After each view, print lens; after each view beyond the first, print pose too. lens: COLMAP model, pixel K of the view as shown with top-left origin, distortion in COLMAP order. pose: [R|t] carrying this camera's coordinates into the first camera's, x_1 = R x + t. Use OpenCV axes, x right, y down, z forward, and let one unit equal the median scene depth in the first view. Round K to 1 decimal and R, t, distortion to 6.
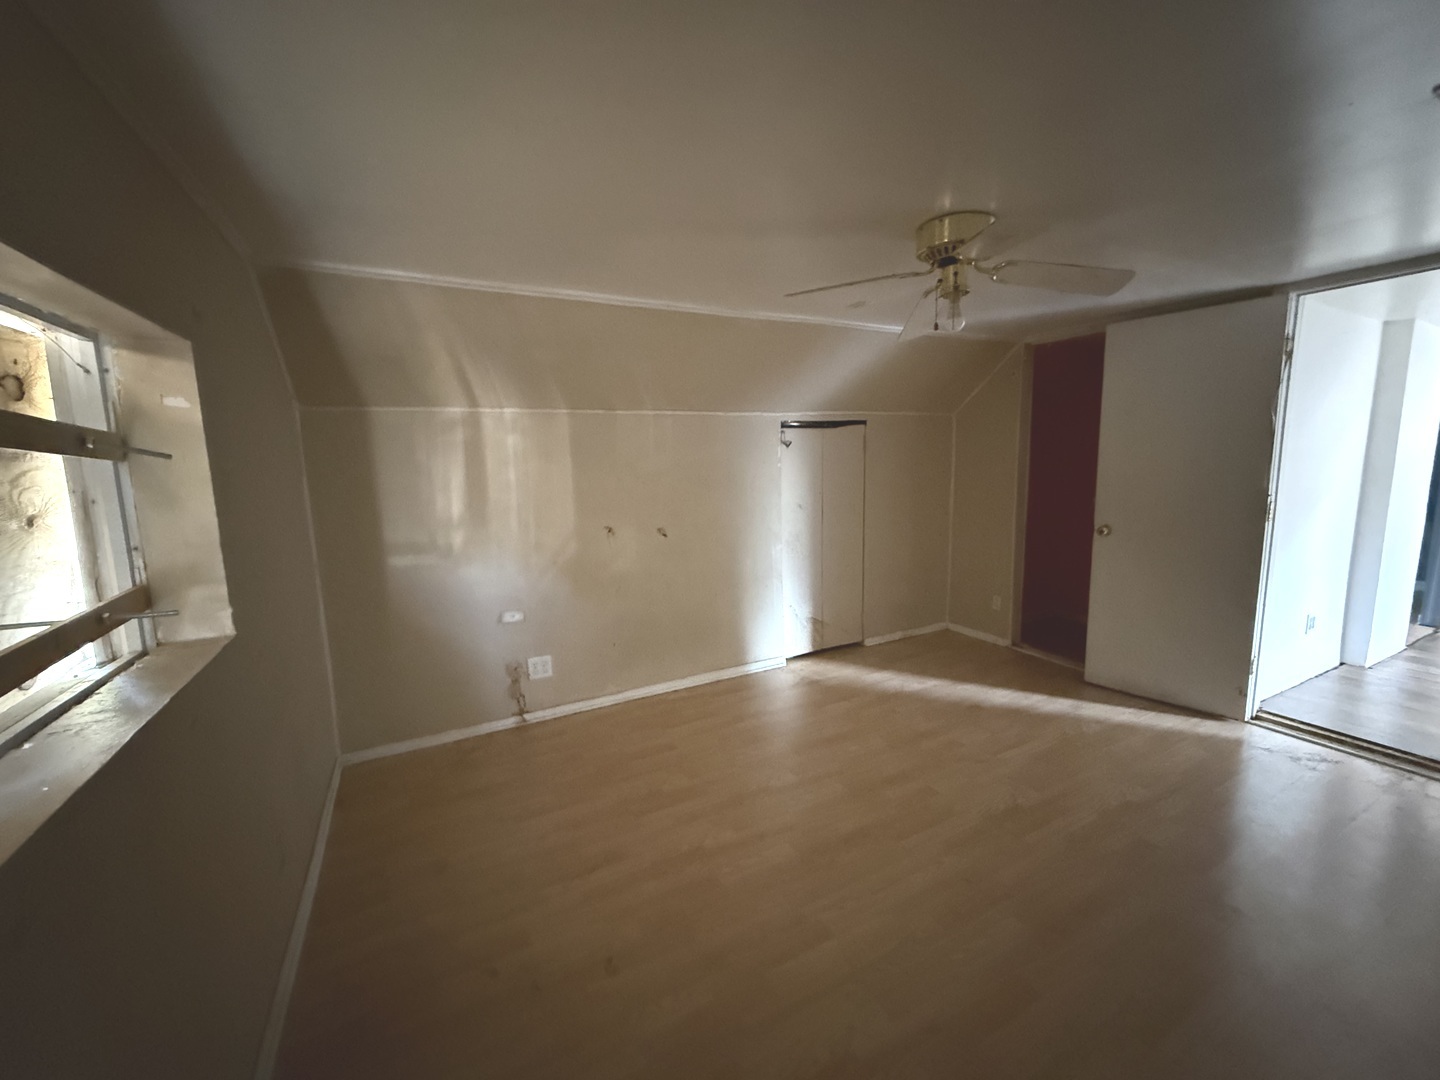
lens RADIAL K [[573.0, 0, 714.8], [0, 573.0, 539.4], [0, 0, 1]] dist [-0.000230, -0.000424]
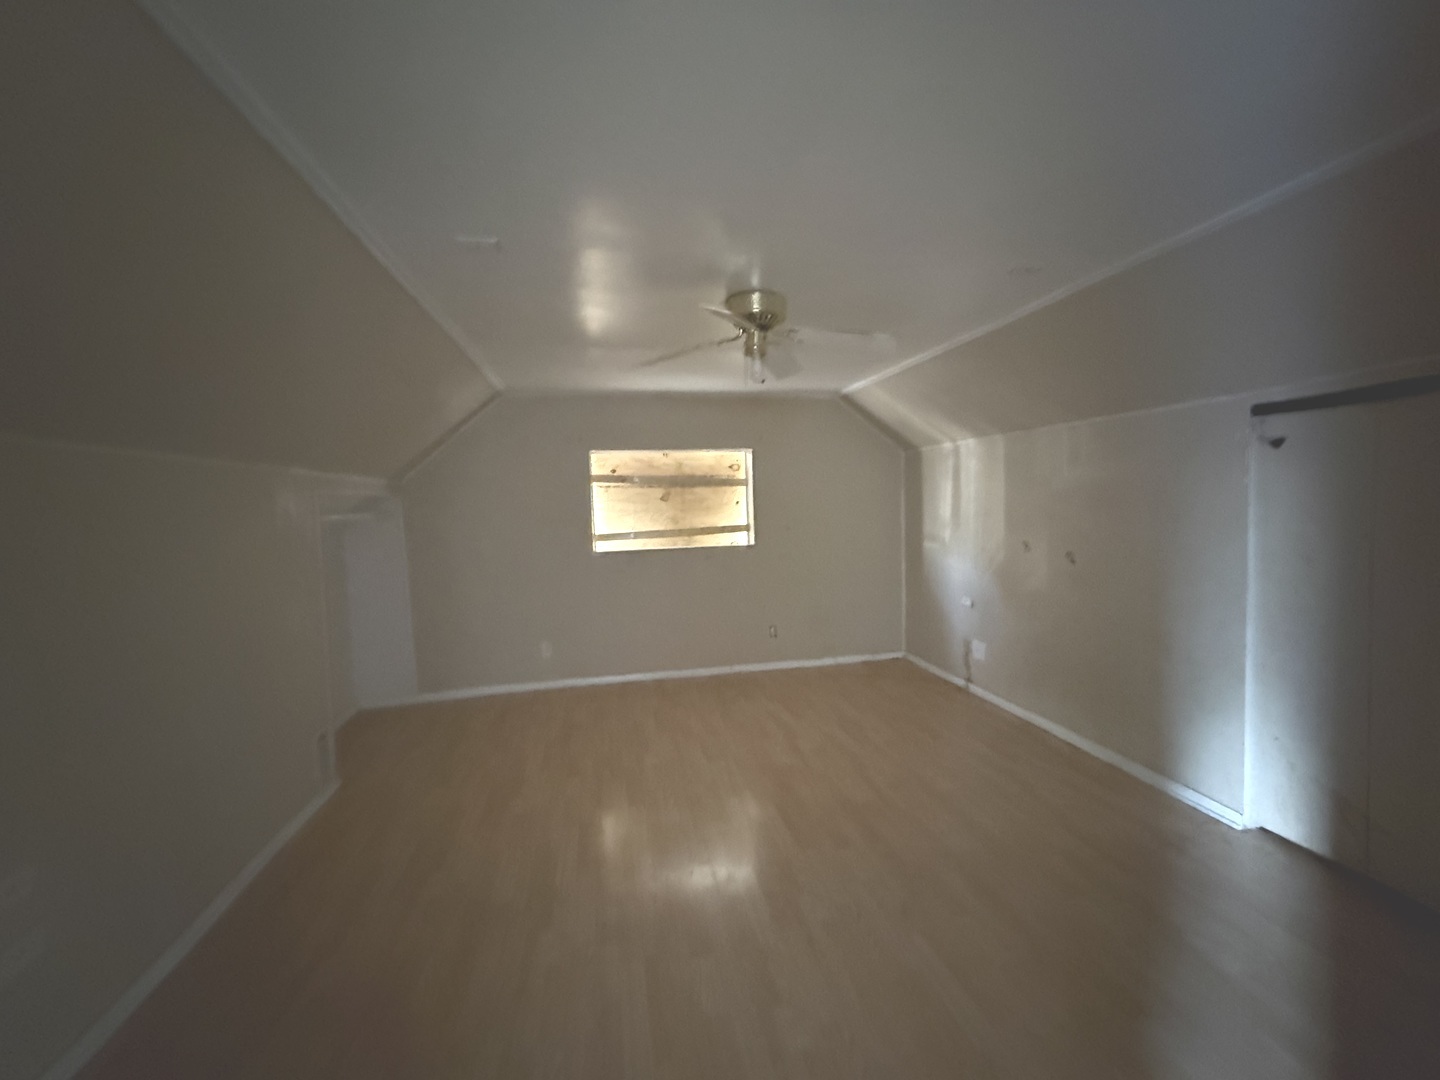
lens RADIAL K [[573.0, 0, 714.8], [0, 573.0, 539.4], [0, 0, 1]] dist [-0.000230, -0.000424]
pose [[-0.275856, 0.106375, -0.955295, 0.991789], [-0.089416, 0.986708, 0.135693, -0.121785], [0.957031, 0.122851, -0.262678, 0.774401]]
